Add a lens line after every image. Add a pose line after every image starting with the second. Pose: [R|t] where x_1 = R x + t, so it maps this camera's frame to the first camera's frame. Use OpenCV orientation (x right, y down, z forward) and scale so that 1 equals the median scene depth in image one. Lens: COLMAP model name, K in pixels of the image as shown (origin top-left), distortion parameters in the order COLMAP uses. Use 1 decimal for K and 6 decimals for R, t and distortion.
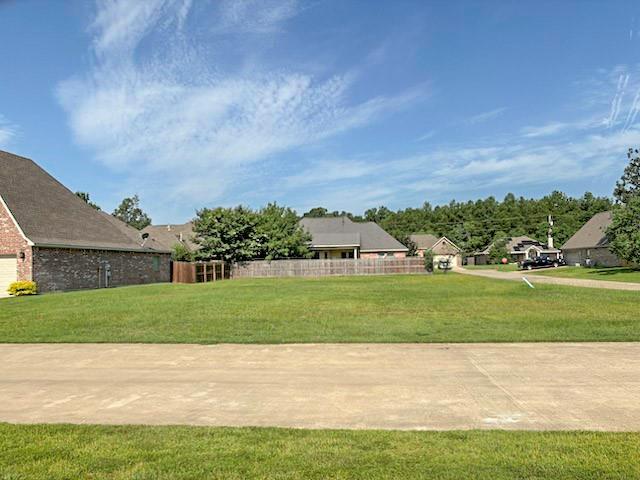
lens RADIAL K [[492.9, 0, 320.0], [0, 492.9, 240.0], [0, 0, 1]] dist [-0.009138, 0.004065]
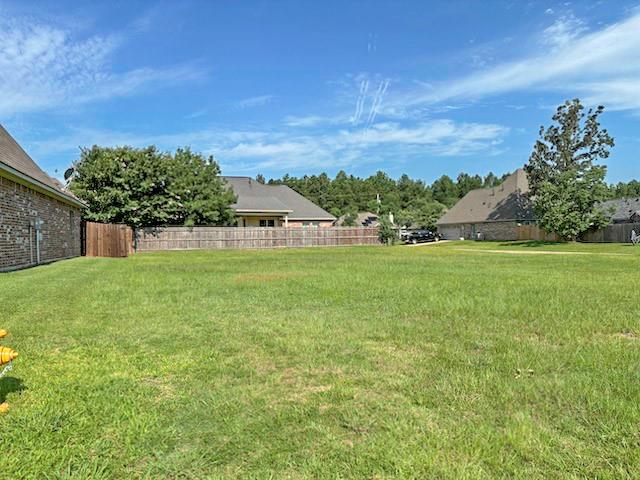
lens RADIAL K [[492.9, 0, 320.0], [0, 492.9, 240.0], [0, 0, 1]] dist [-0.009138, 0.004065]
pose [[0.897509, 0.007001, 0.440940, -0.252206], [-0.025624, 0.999013, 0.036296, 0.029885], [-0.440251, -0.043875, 0.896802, 0.265771]]
